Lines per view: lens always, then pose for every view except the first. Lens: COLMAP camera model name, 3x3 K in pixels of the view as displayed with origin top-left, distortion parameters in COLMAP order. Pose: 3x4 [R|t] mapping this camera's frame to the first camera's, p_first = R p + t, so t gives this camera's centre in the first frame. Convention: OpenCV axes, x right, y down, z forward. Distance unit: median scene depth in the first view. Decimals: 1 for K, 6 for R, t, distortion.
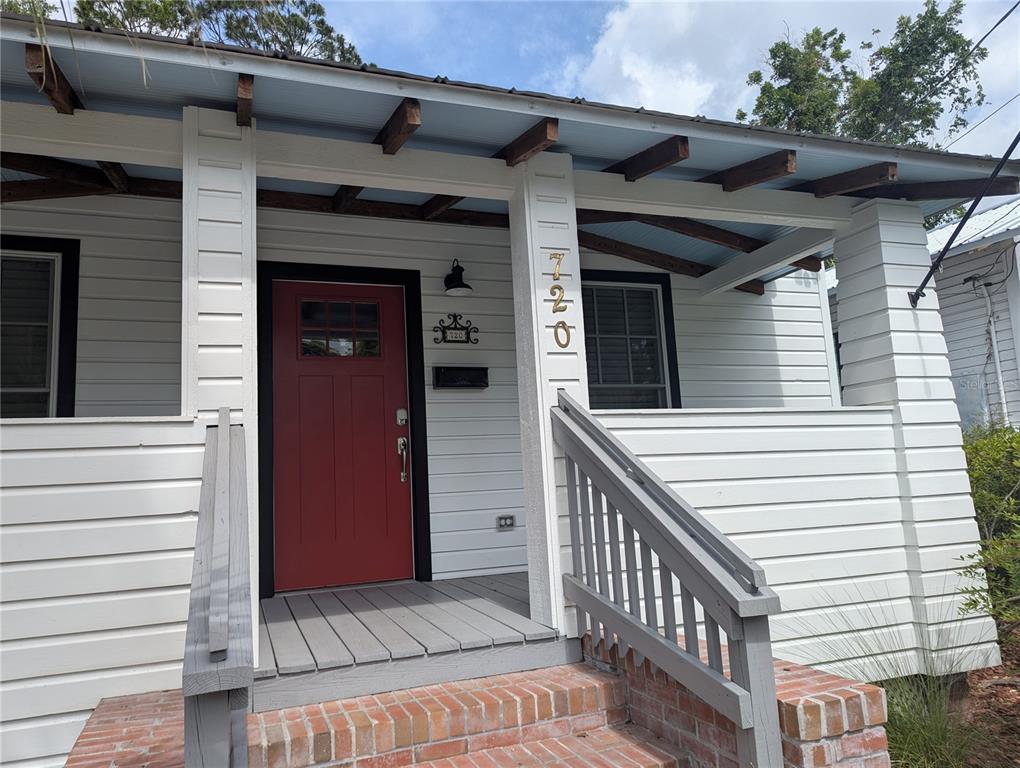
lens RADIAL K [[725.1, 0, 506.8], [0, 725.1, 386.1], [0, 0, 1]] dist [0.054249, -0.048774]
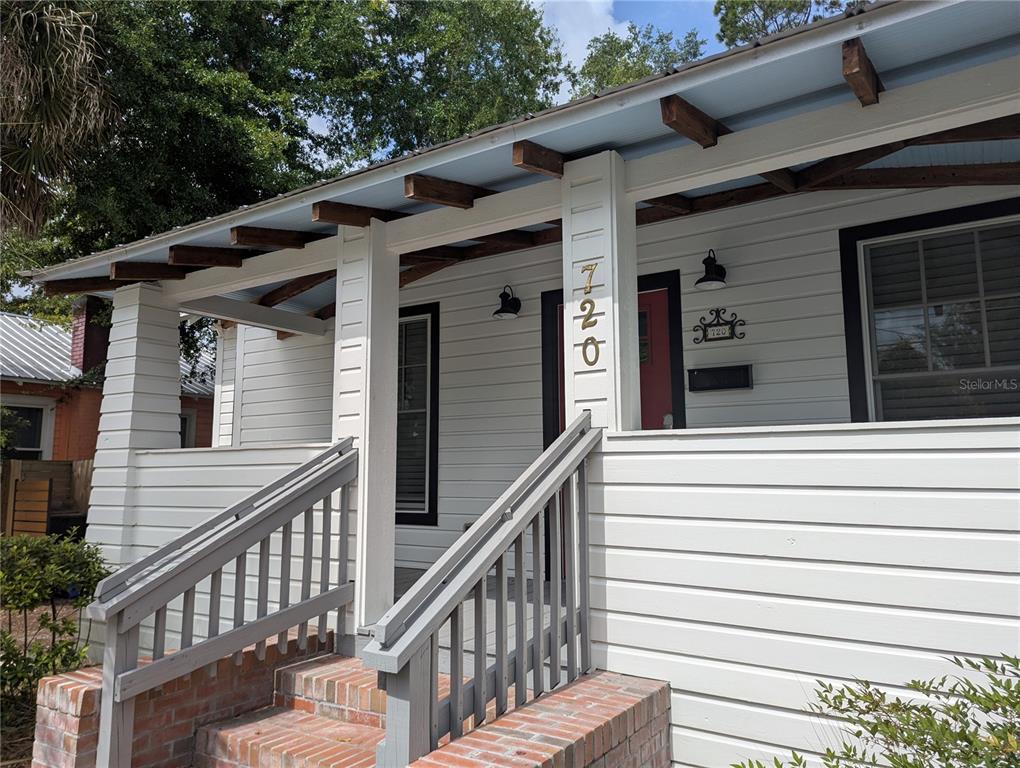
lens RADIAL K [[725.1, 0, 503.7], [0, 725.1, 380.8], [0, 0, 1]] dist [0.054249, -0.048774]
pose [[0.584782, -0.054061, -0.809387, 0.541321], [0.080829, 0.996694, -0.008173, -0.024204], [0.807154, -0.060642, 0.587218, 0.247656]]
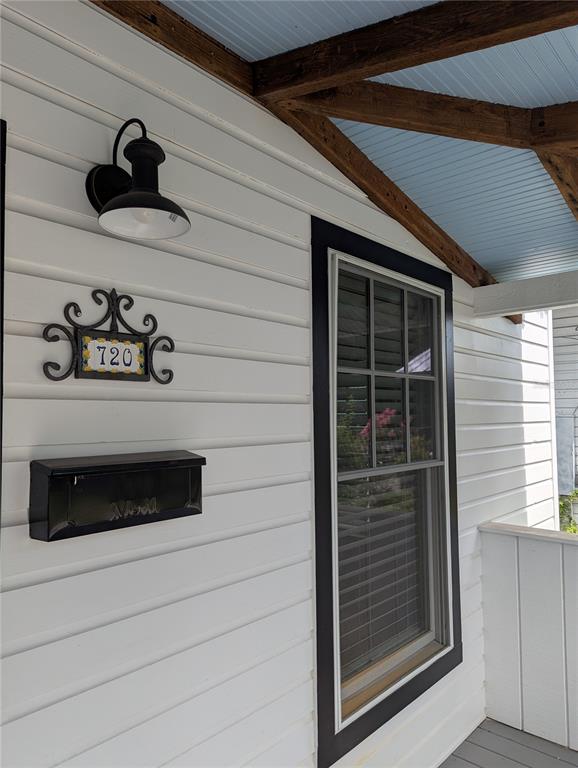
lens RADIAL K [[541.5, 0, 293.3], [0, 541.5, 391.6], [0, 0, 1]] dist [0.057073, -0.047183]
pose [[0.883492, 0.069204, 0.463306, -0.117833], [-0.102891, 0.993543, 0.047800, -0.078396], [-0.457007, -0.089901, 0.884908, 0.779739]]
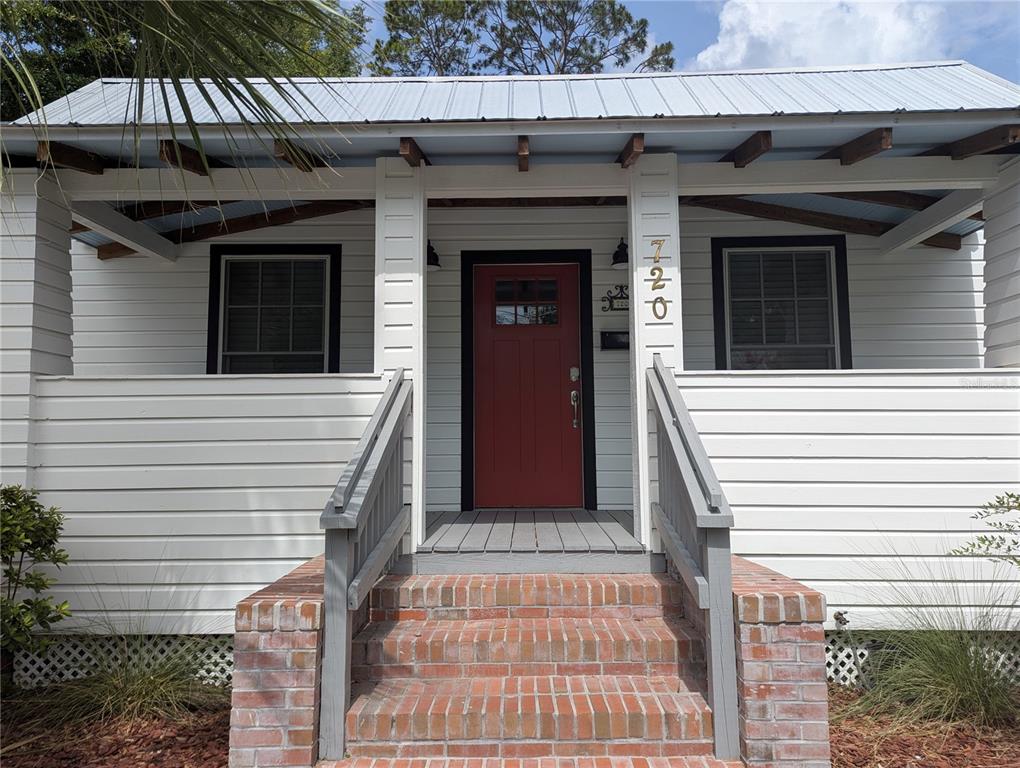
lens RADIAL K [[725.1, 0, 515.2], [0, 725.1, 377.8], [0, 0, 1]] dist [0.054249, -0.048774]
pose [[0.929672, 0.011966, -0.368194, 0.210110], [0.007217, 0.998689, 0.050679, -0.012840], [0.368317, -0.049772, 0.928367, -0.151865]]
